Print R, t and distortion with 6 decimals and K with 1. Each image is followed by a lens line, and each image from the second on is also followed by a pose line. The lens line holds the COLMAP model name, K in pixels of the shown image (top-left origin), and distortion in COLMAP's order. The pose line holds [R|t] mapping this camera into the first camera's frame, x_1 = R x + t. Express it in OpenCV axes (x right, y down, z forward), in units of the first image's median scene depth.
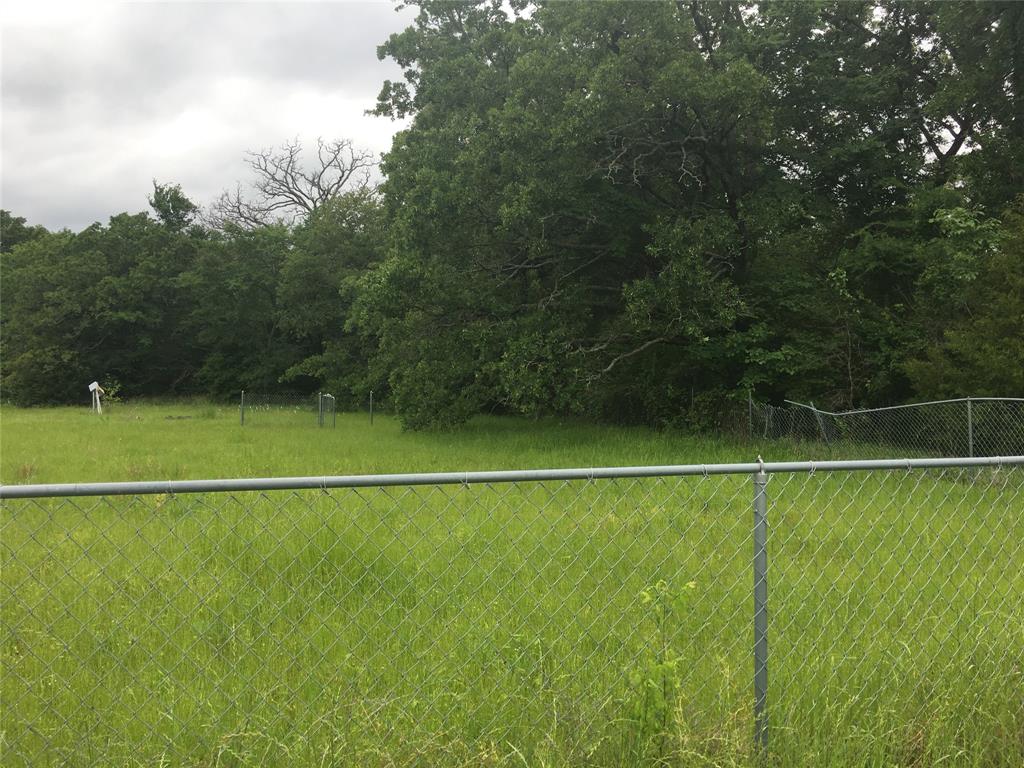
lens RADIAL K [[898.0, 0, 512.0], [0, 898.0, 384.0], [0, 0, 1]] dist [0.037851, -0.011869]
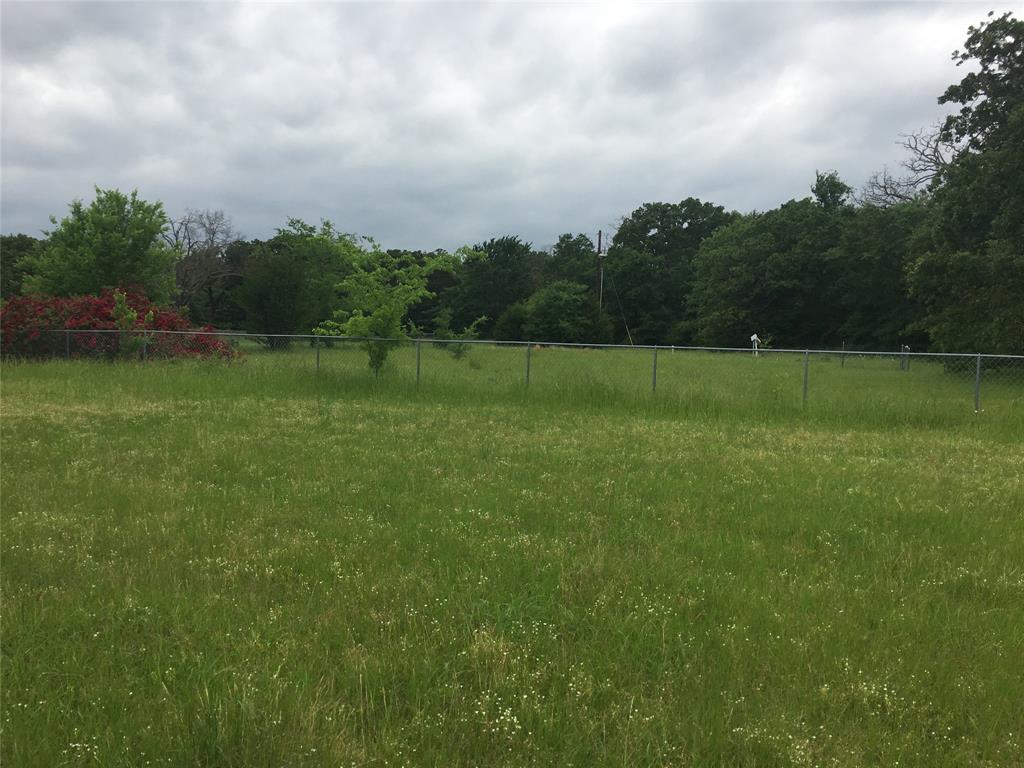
lens RADIAL K [[898.0, 0, 512.0], [0, 898.0, 384.0], [0, 0, 1]] dist [0.037851, -0.011869]
pose [[0.746811, 0.056562, -0.662627, 0.136678], [-0.023518, 0.998000, 0.058684, 0.001147], [0.664620, -0.028242, 0.746647, -0.216513]]
